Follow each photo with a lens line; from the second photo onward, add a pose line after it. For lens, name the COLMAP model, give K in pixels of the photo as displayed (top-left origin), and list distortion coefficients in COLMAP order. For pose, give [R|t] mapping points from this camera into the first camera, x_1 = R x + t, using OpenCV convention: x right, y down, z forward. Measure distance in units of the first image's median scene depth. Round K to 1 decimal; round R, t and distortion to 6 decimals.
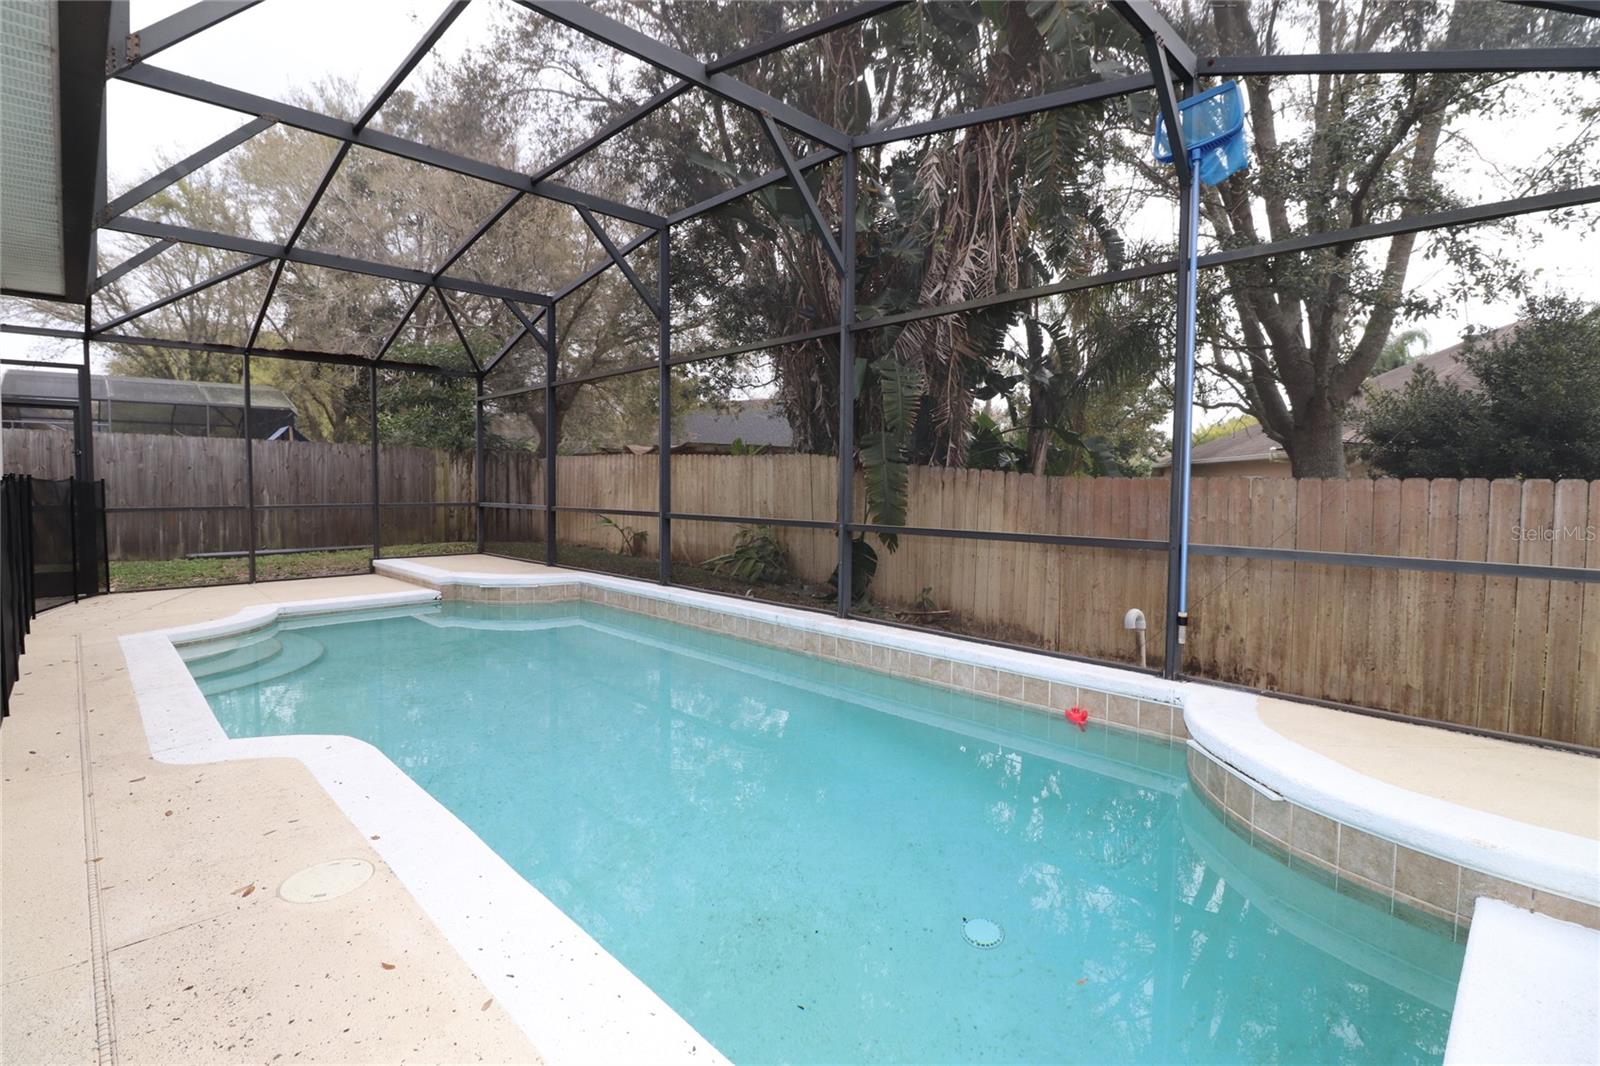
lens RADIAL K [[748.3, 0, 793.1], [0, 748.3, 520.0], [0, 0, 1]] dist [0.004257, -0.014441]
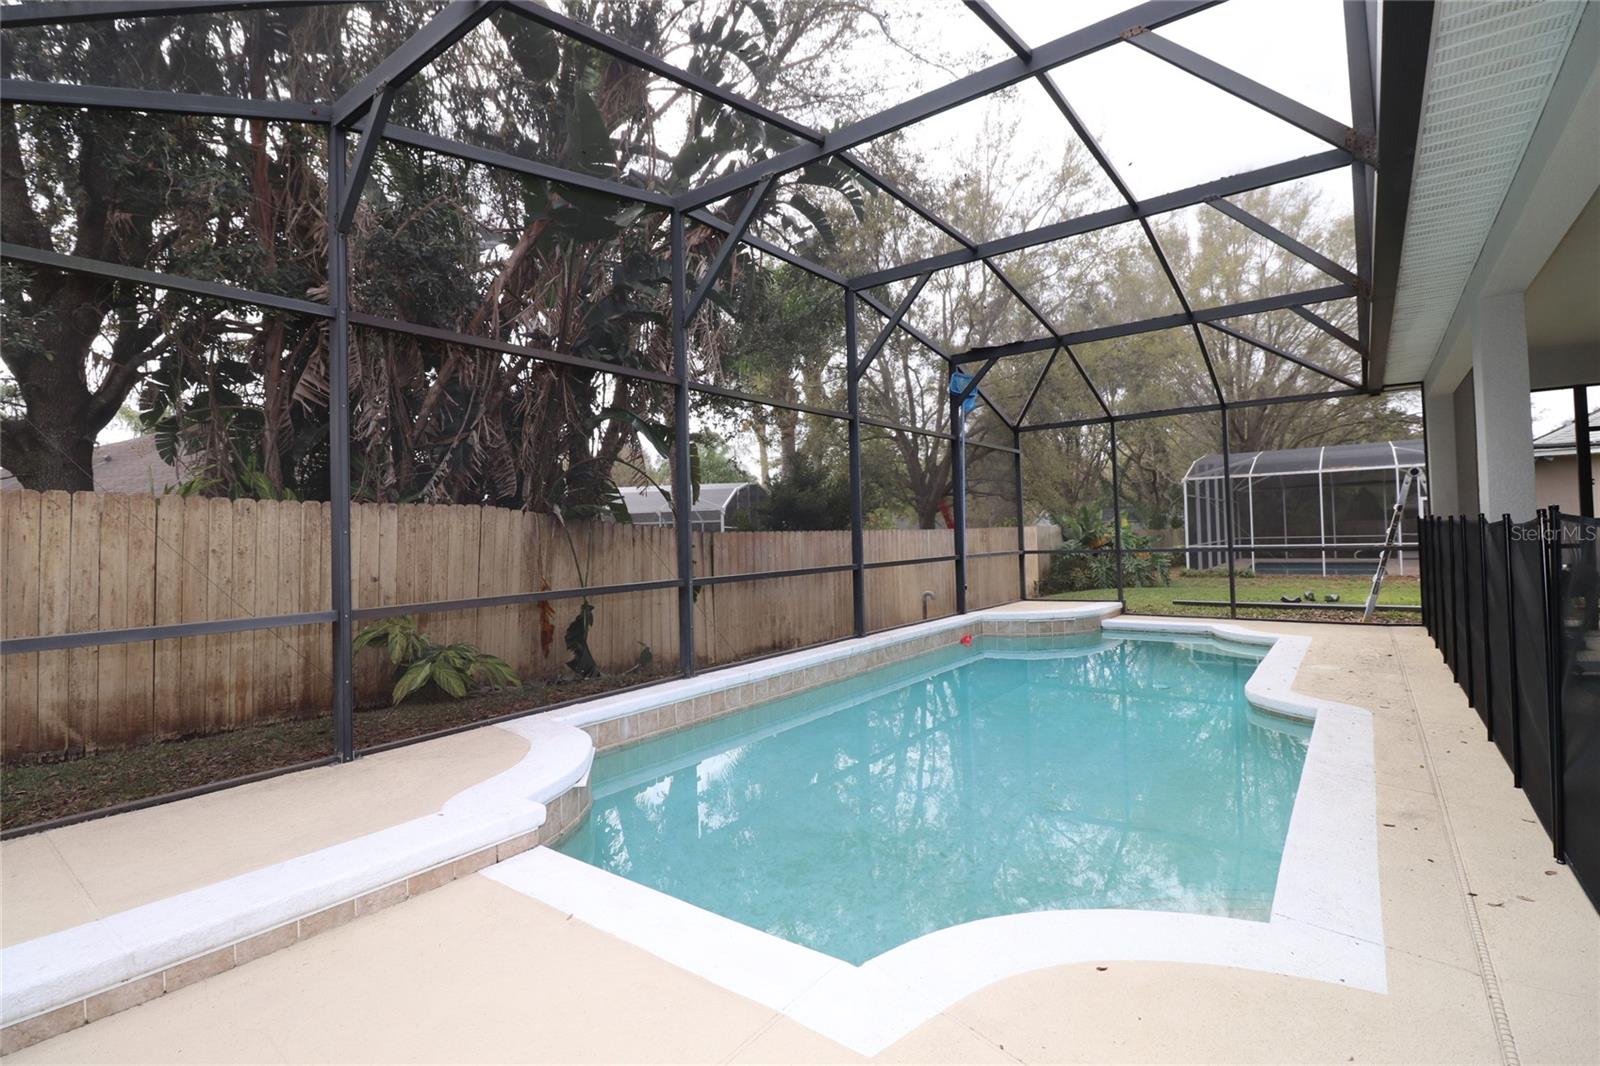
lens RADIAL K [[748.3, 0, 793.1], [0, 748.3, 520.0], [0, 0, 1]] dist [0.004257, -0.014441]
pose [[-0.147289, 0.016294, 0.988959, -0.912156], [0.073608, 0.997272, -0.005468, -0.056509], [-0.986351, 0.071990, -0.148087, 0.957622]]
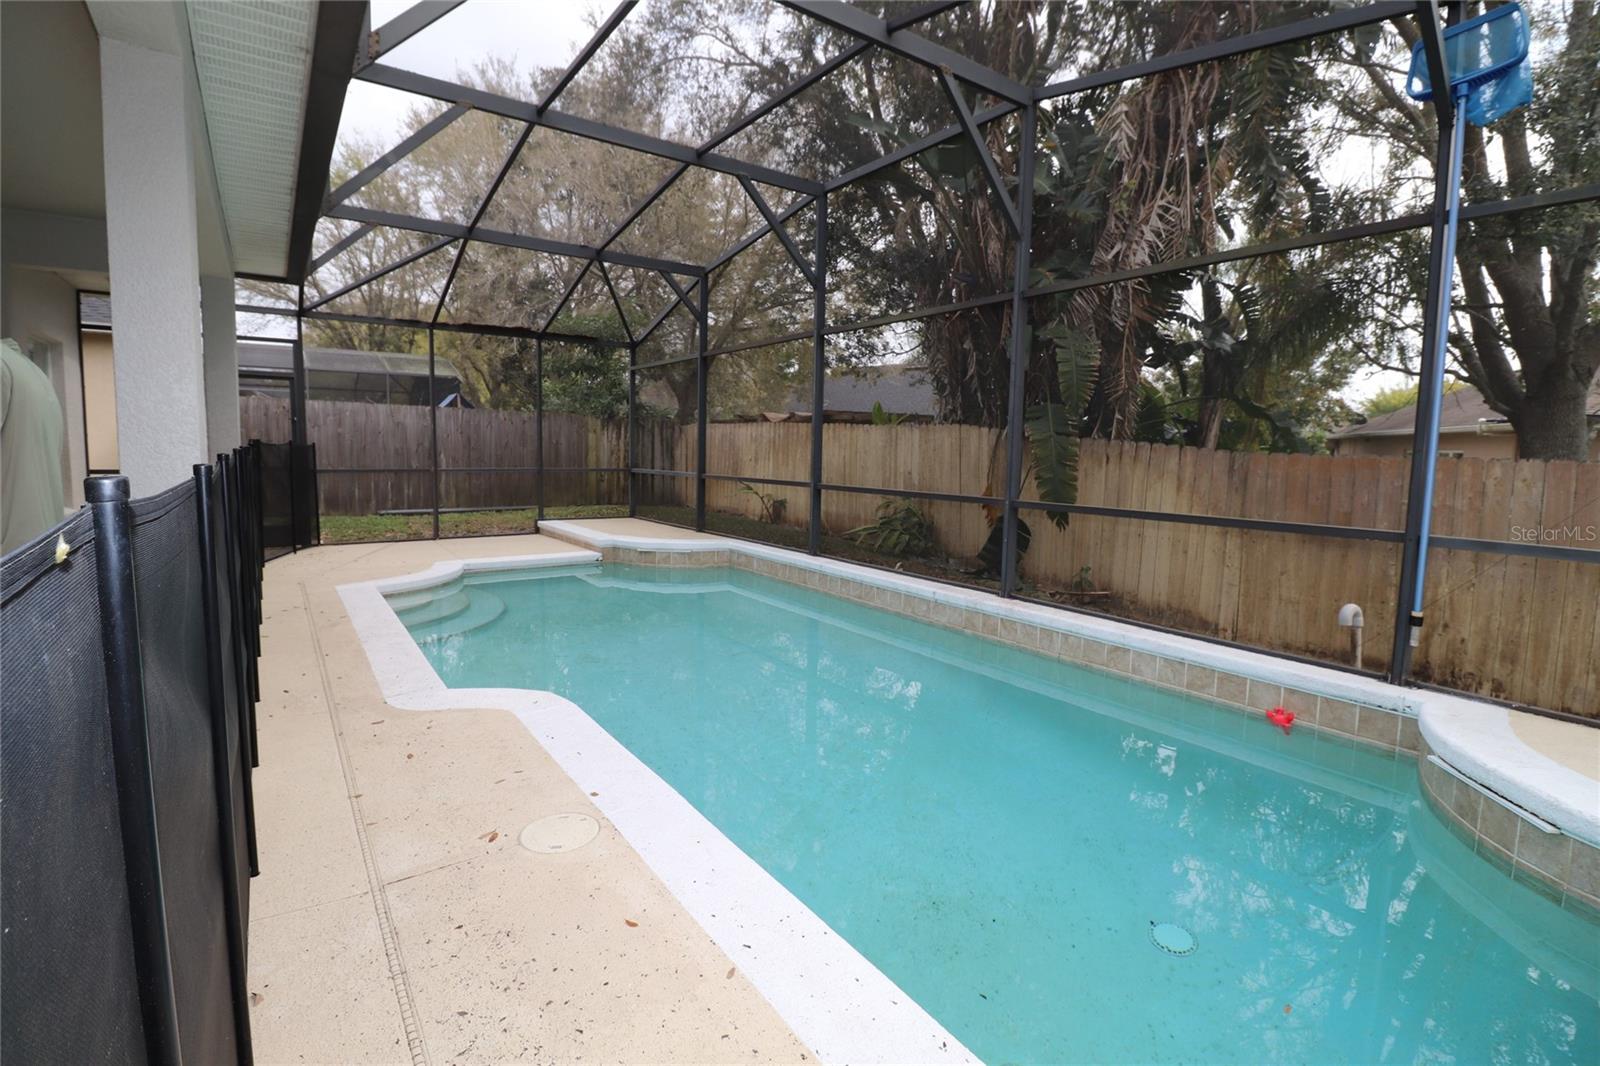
lens RADIAL K [[748.3, 0, 793.1], [0, 748.3, 520.0], [0, 0, 1]] dist [0.004257, -0.014441]
pose [[0.986854, 0.026400, -0.159441, -0.039204], [-0.019107, 0.998707, 0.047099, -0.007100], [0.160478, -0.043434, 0.986083, 0.003002]]
